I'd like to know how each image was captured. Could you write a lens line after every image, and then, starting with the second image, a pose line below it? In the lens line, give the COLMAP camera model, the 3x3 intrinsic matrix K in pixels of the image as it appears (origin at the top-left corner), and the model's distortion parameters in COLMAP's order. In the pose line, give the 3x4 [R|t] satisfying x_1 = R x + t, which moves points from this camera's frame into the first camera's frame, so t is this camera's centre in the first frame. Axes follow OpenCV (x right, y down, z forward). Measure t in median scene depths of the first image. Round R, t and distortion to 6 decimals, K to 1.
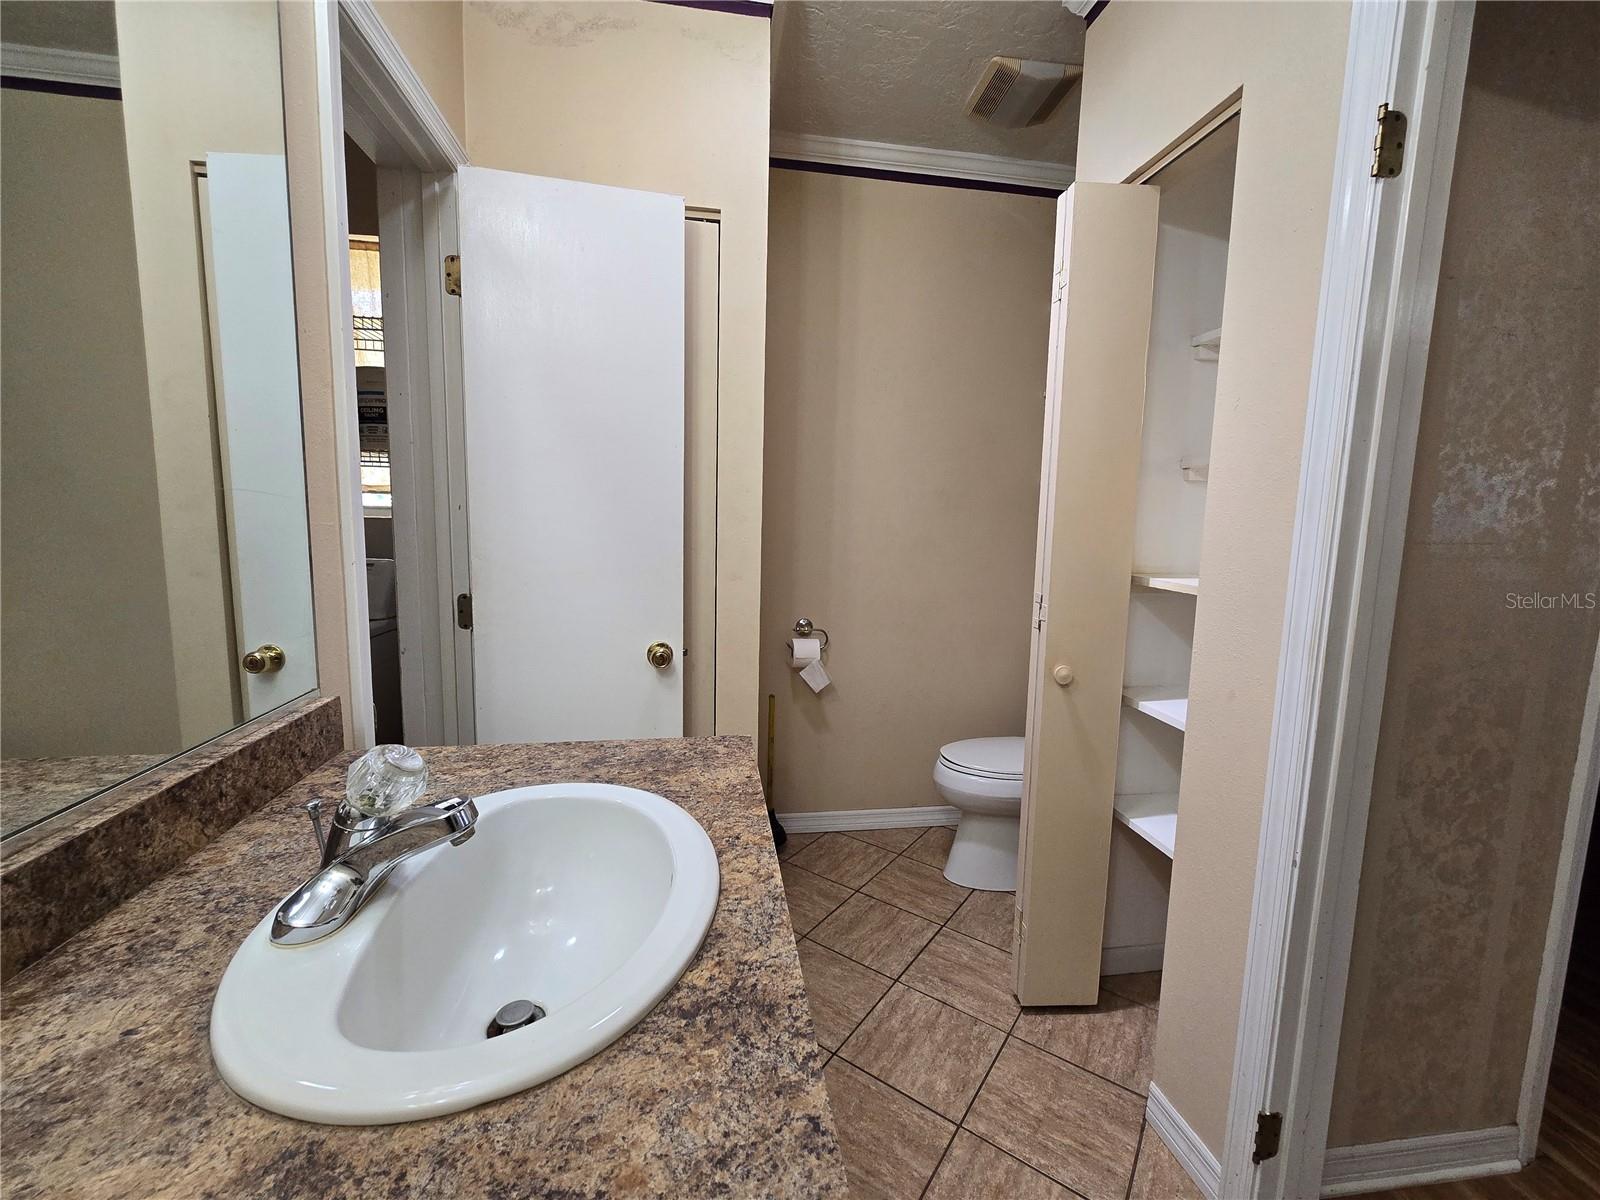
lens RADIAL K [[662.4, 0, 804.5], [0, 662.4, 594.3], [0, 0, 1]] dist [-0.000444, 0.000234]
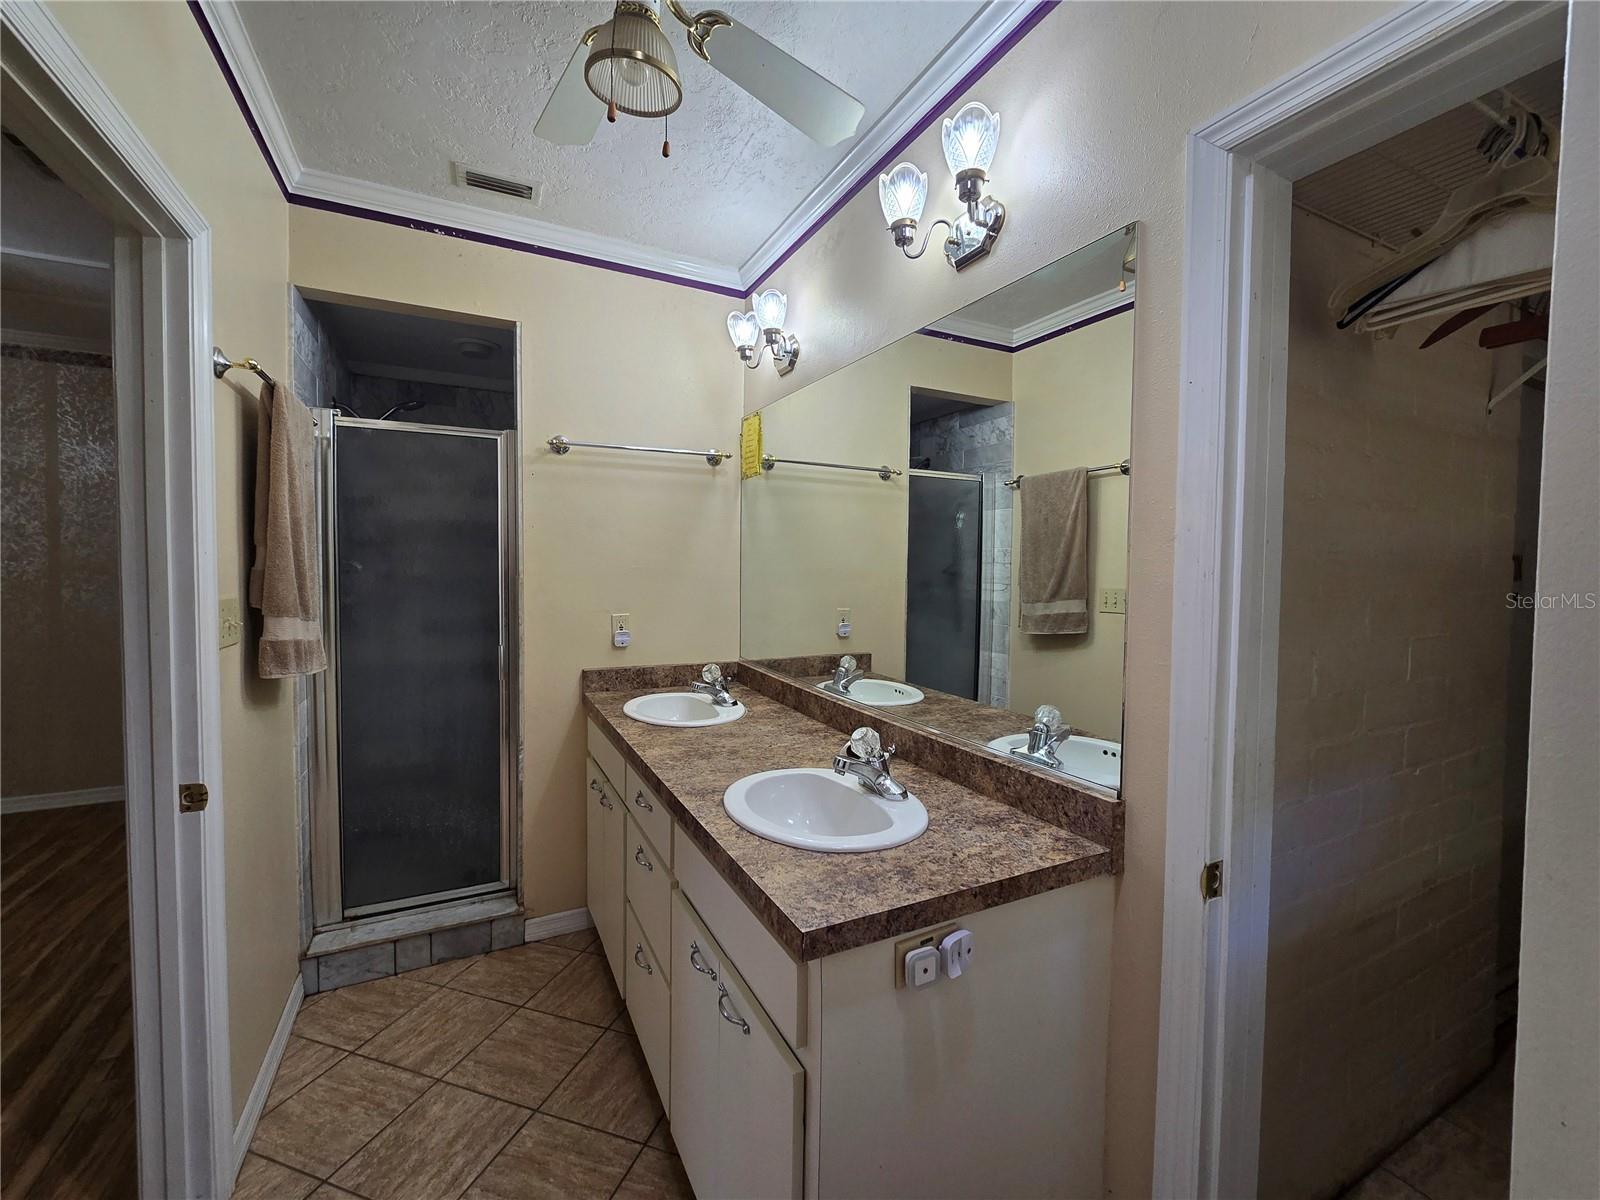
lens RADIAL K [[662.4, 0, 804.5], [0, 662.4, 594.3], [0, 0, 1]] dist [-0.000444, 0.000234]
pose [[-0.947390, -0.018492, -0.319548, 0.261059], [-0.070584, 0.985823, 0.152217, -0.454507], [0.312203, 0.166764, -0.935264, 2.398762]]
